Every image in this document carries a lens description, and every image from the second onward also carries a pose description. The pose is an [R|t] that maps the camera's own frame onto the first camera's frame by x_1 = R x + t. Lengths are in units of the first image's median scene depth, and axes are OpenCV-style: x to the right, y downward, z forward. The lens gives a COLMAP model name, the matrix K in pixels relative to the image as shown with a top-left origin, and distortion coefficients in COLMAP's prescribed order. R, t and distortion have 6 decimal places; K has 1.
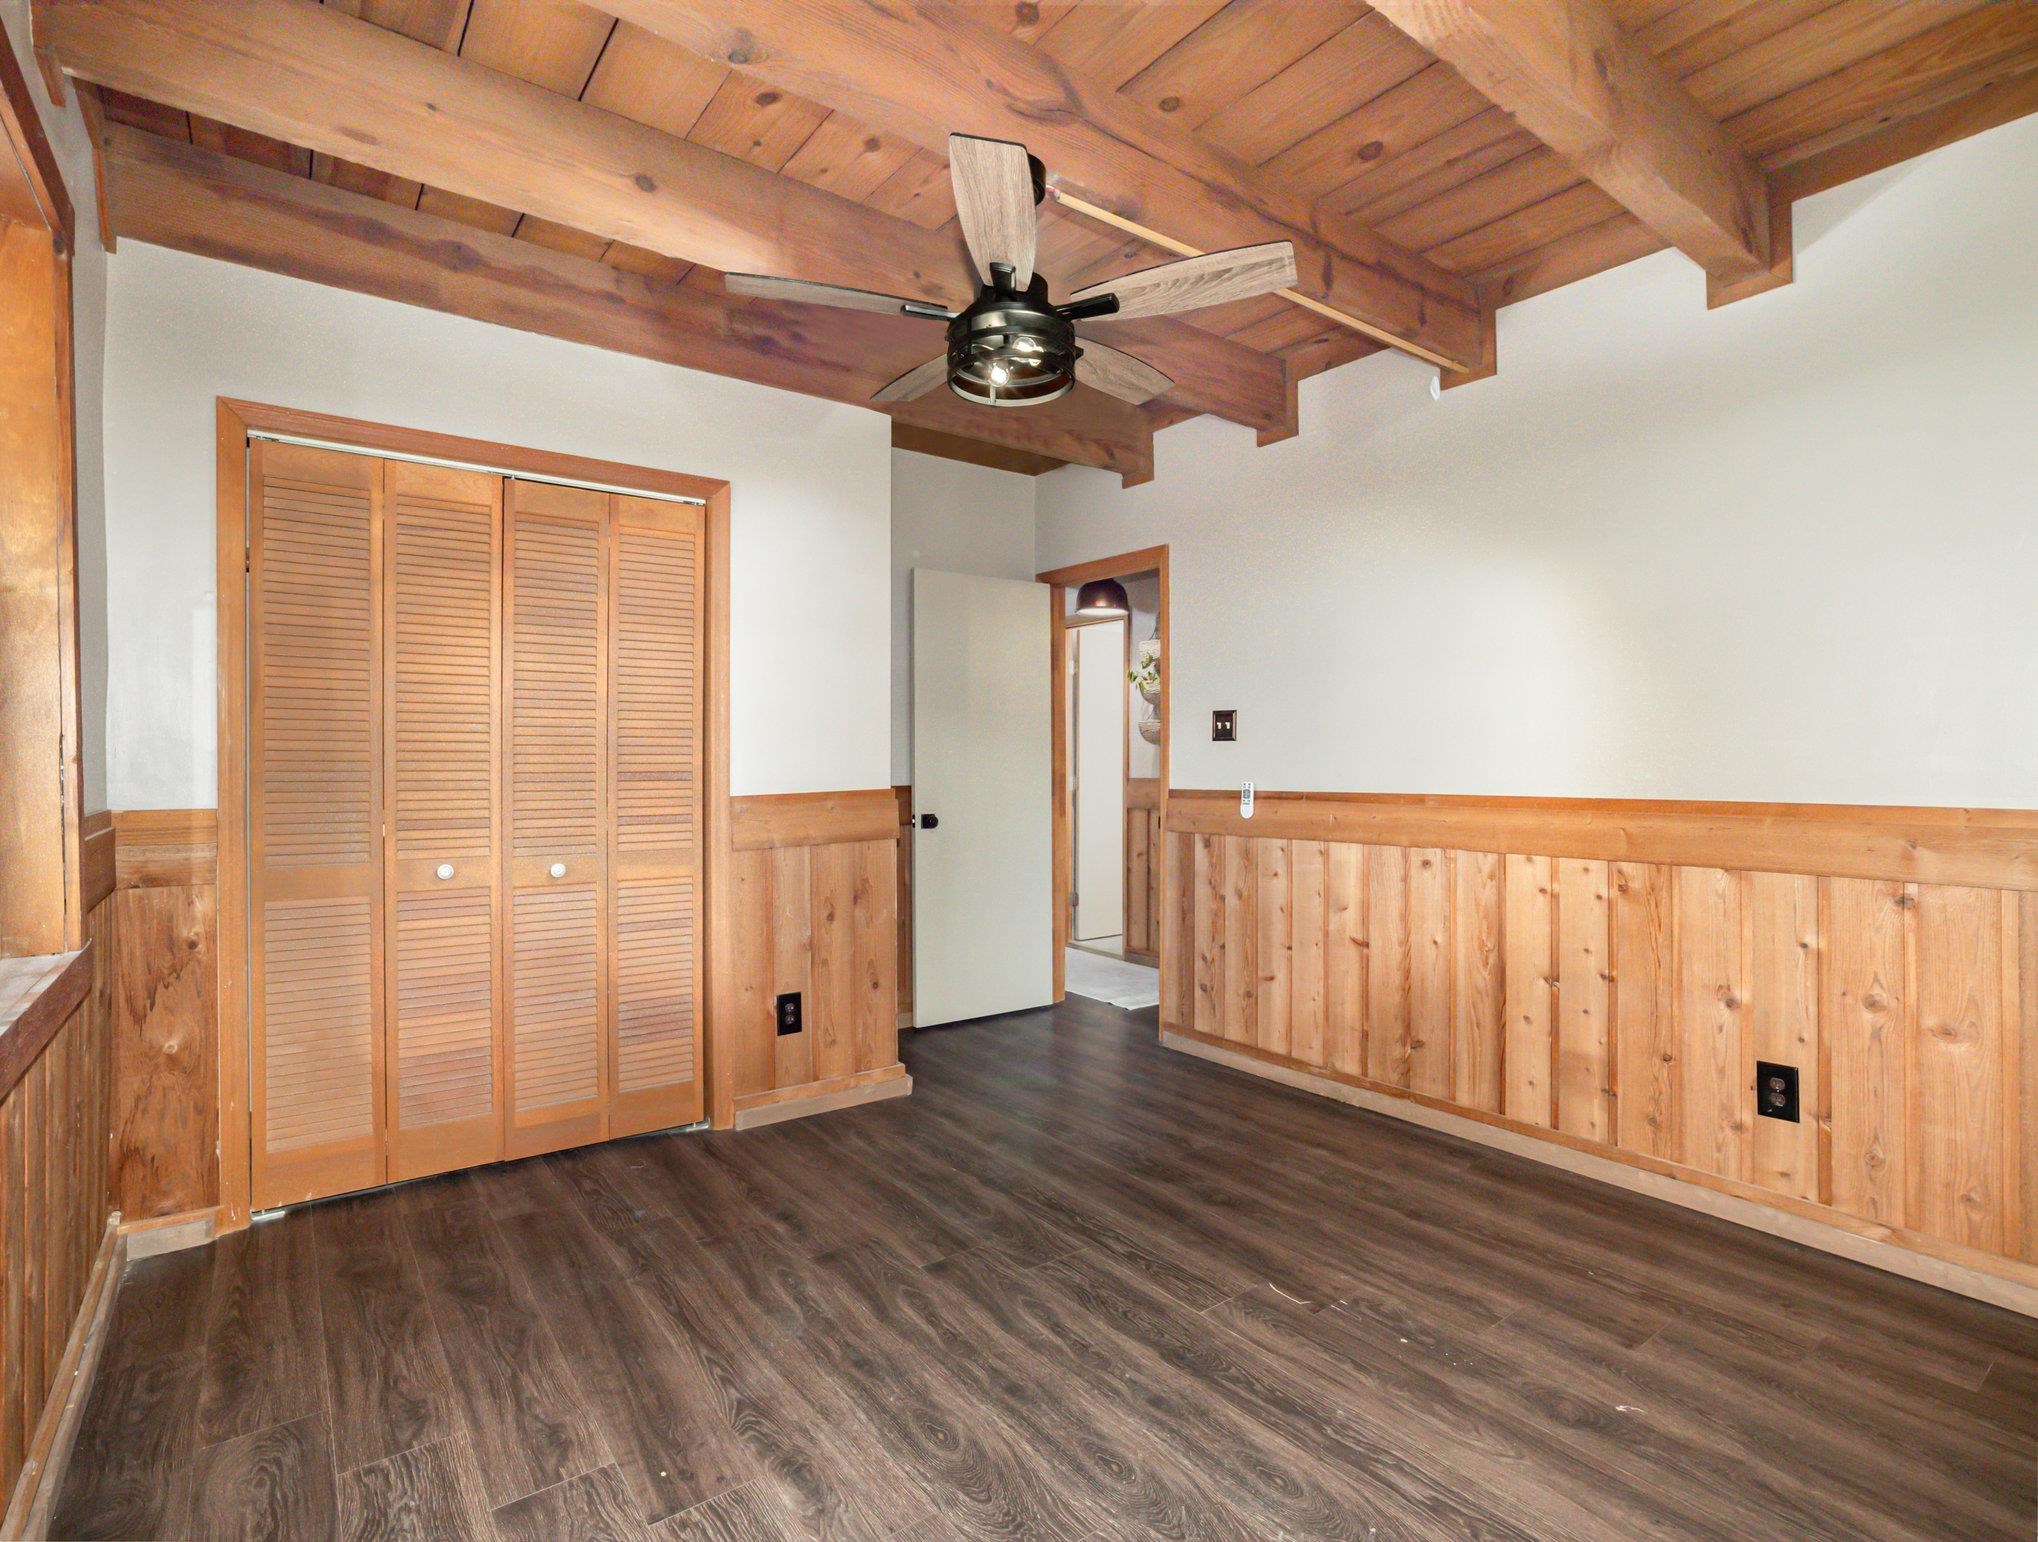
lens RADIAL K [[1011.1, 0, 1019.0], [0, 1011.1, 771.0], [0, 0, 1]] dist [-0.001590, -0.000367]
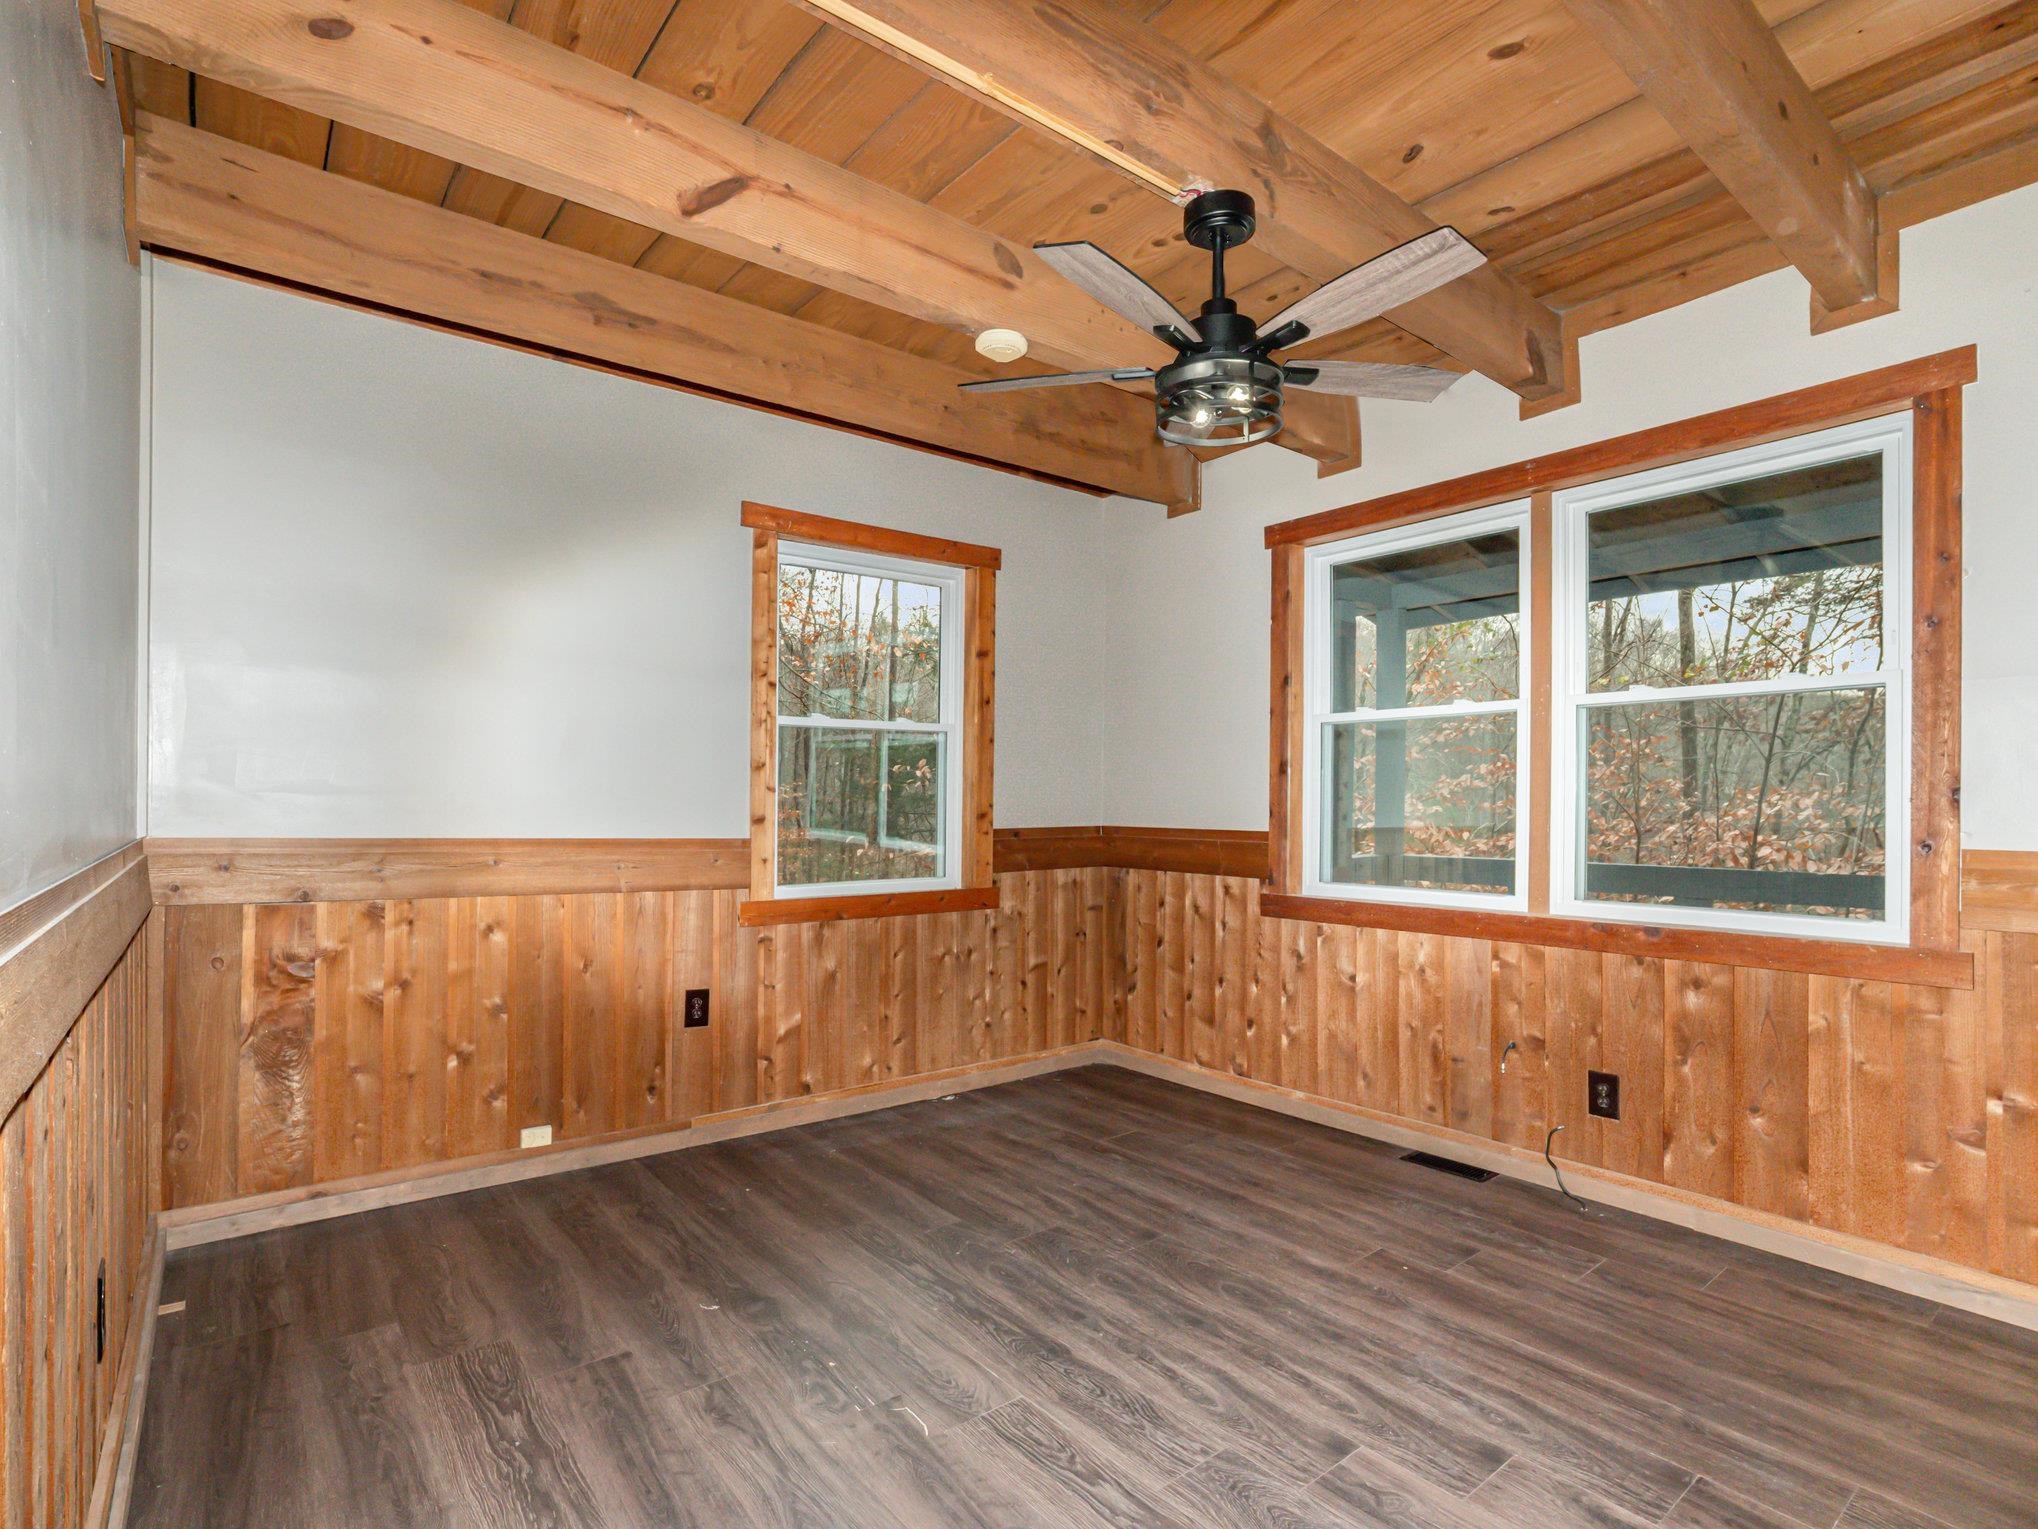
lens RADIAL K [[1012.5, 0, 1019.0], [0, 1012.5, 764.5], [0, 0, 1]] dist [0.000863, -0.000034]
pose [[-0.999831, -0.002772, -0.018190, 0.206829], [-0.002468, 0.999857, -0.016711, -0.029170], [0.018234, -0.016663, -0.999695, 2.000240]]
